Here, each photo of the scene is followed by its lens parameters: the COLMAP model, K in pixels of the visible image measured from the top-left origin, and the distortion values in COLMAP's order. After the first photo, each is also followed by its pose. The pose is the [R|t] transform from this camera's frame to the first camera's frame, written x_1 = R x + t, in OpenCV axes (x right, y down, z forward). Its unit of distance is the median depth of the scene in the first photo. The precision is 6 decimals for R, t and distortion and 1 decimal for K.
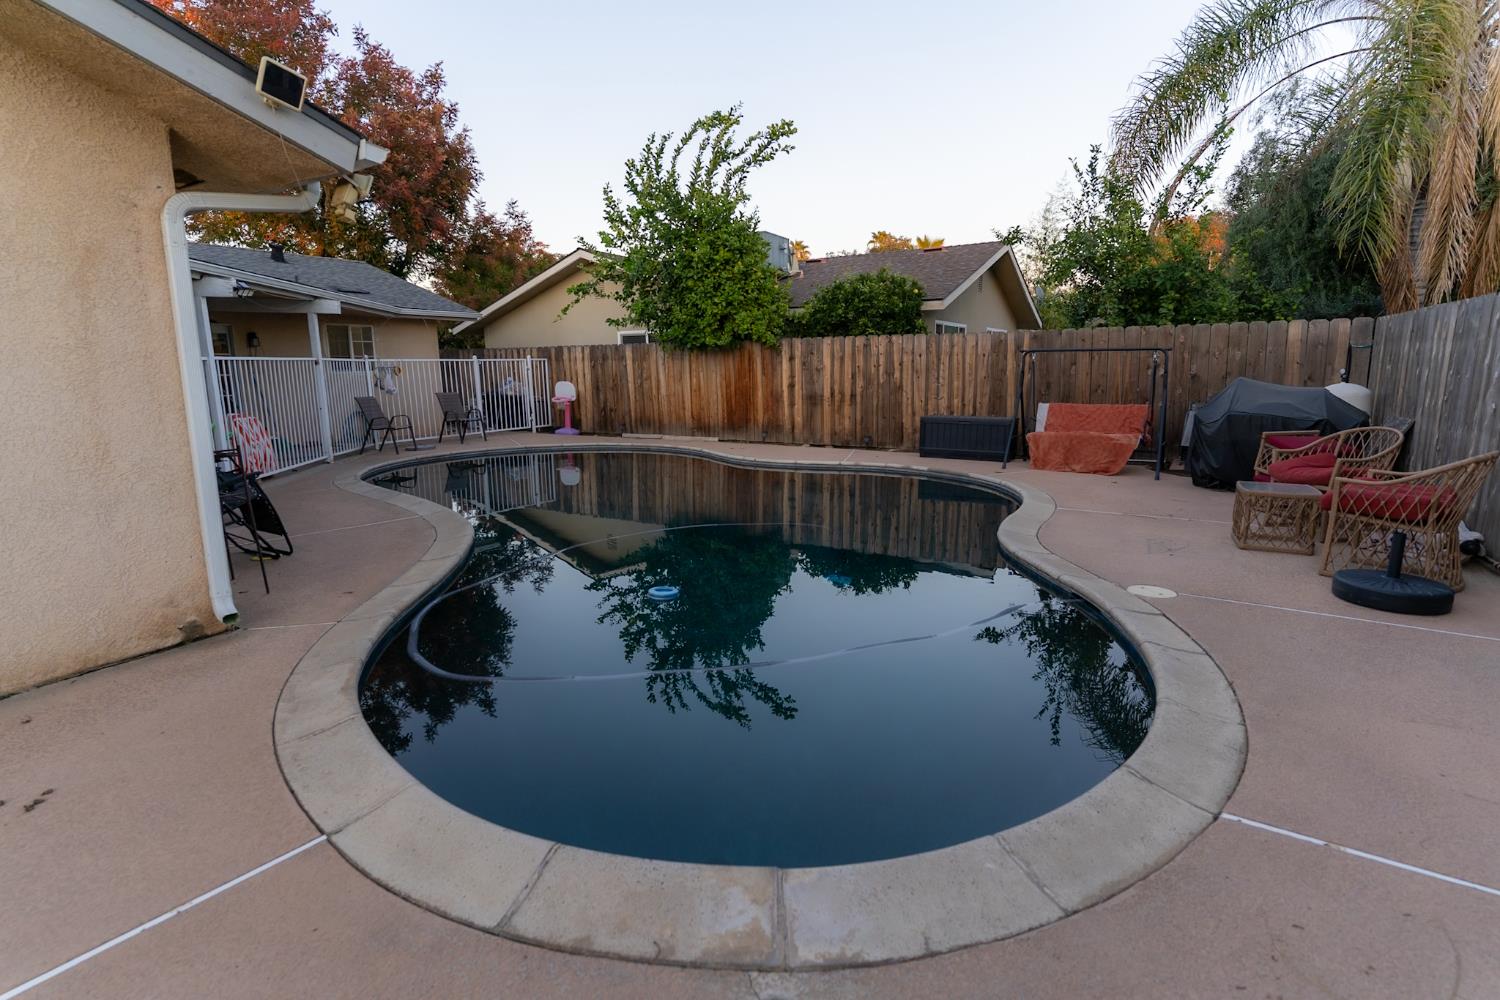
lens RADIAL K [[729.4, 0, 739.5], [0, 729.4, 495.1], [0, 0, 1]] dist [-0.001169, 0.000733]
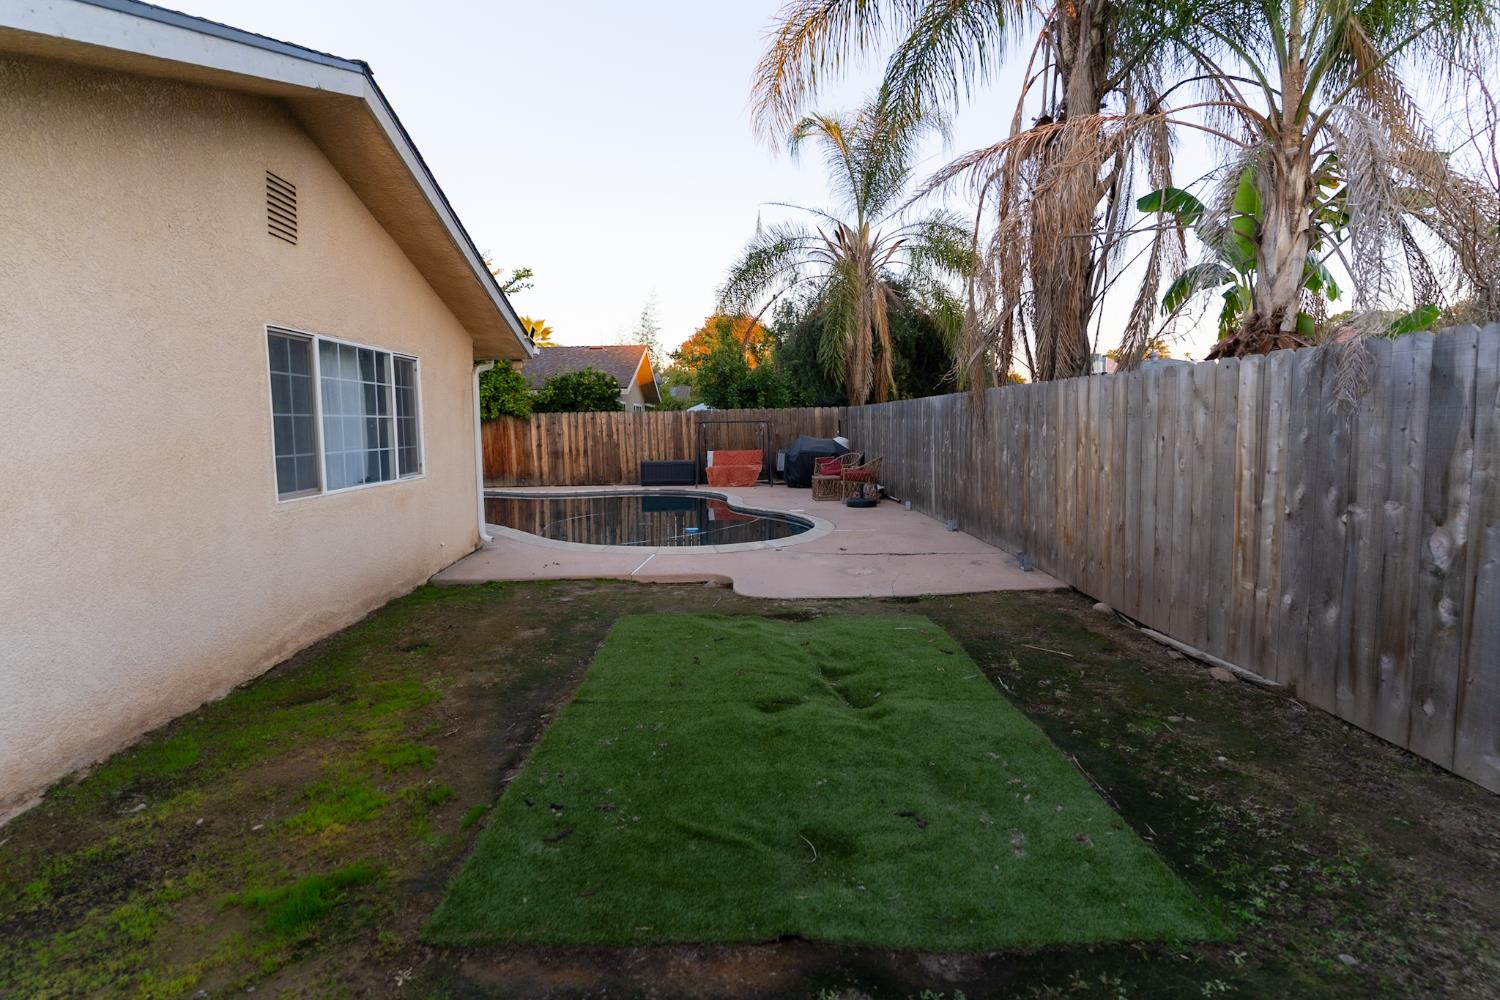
lens RADIAL K [[714.1, 0, 746.4], [0, 714.1, 487.0], [0, 0, 1]] dist [0.019295, 0.000187]
pose [[0.841871, -0.052746, 0.537095, -0.364287], [0.104015, 0.992411, -0.065578, 0.069143], [-0.529560, 0.111074, 0.840969, -0.411626]]
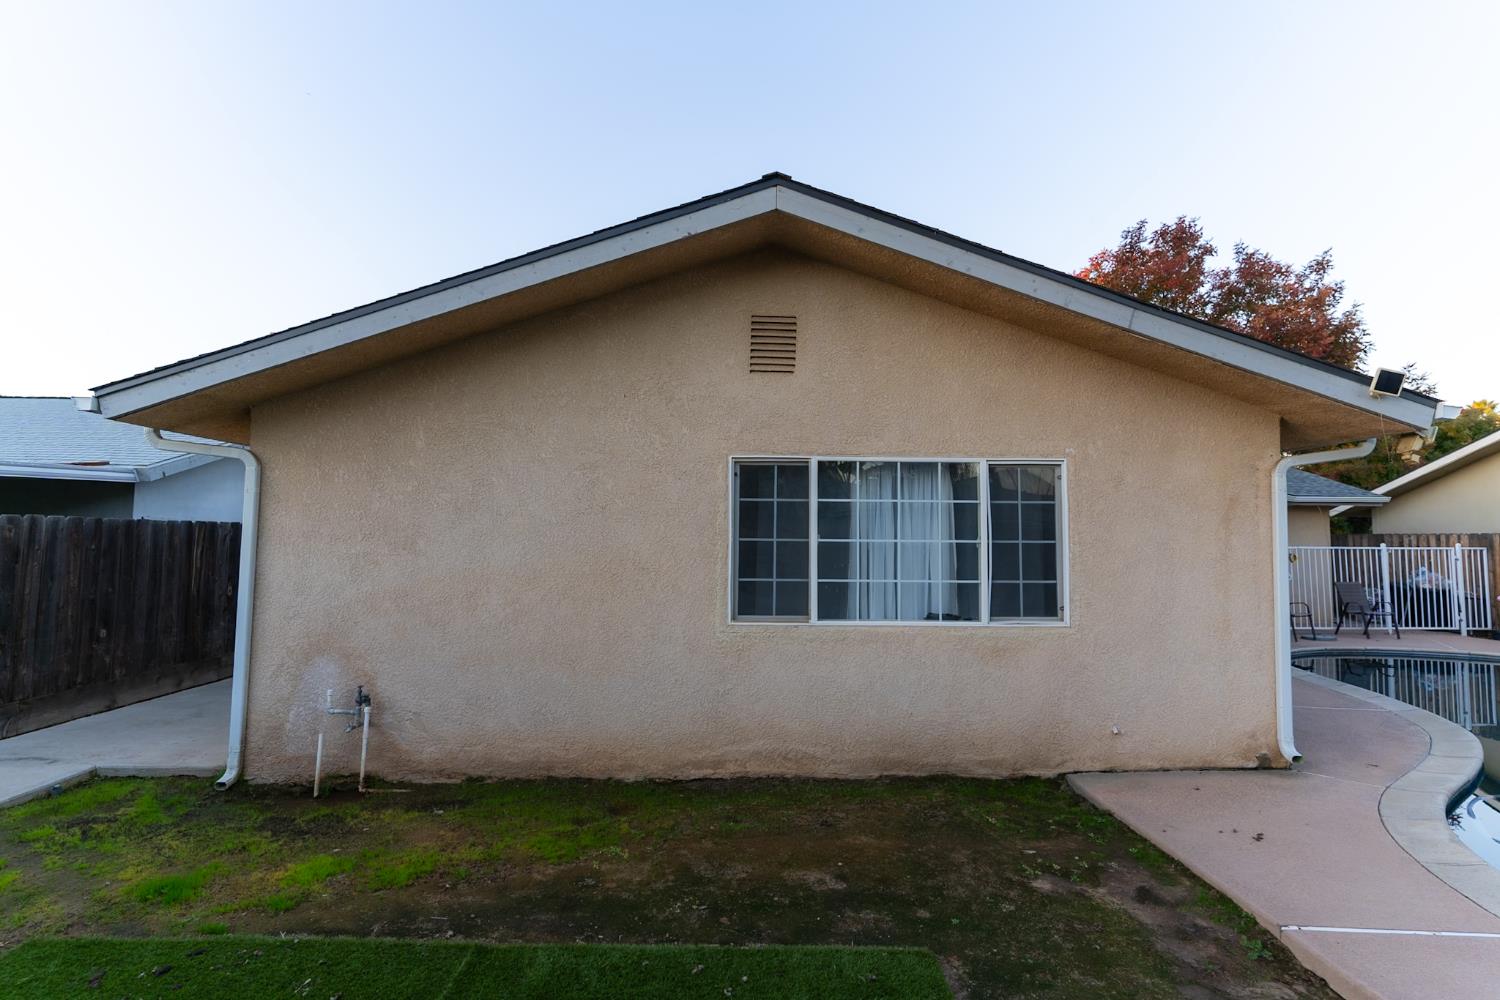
lens RADIAL K [[729.4, 0, 739.5], [0, 729.4, 495.1], [0, 0, 1]] dist [-0.001169, 0.000733]
pose [[0.538733, -0.034736, -0.841760, -0.030269], [-0.163381, 0.975874, -0.144835, 0.016238], [0.826482, 0.215555, 0.520061, -0.184900]]
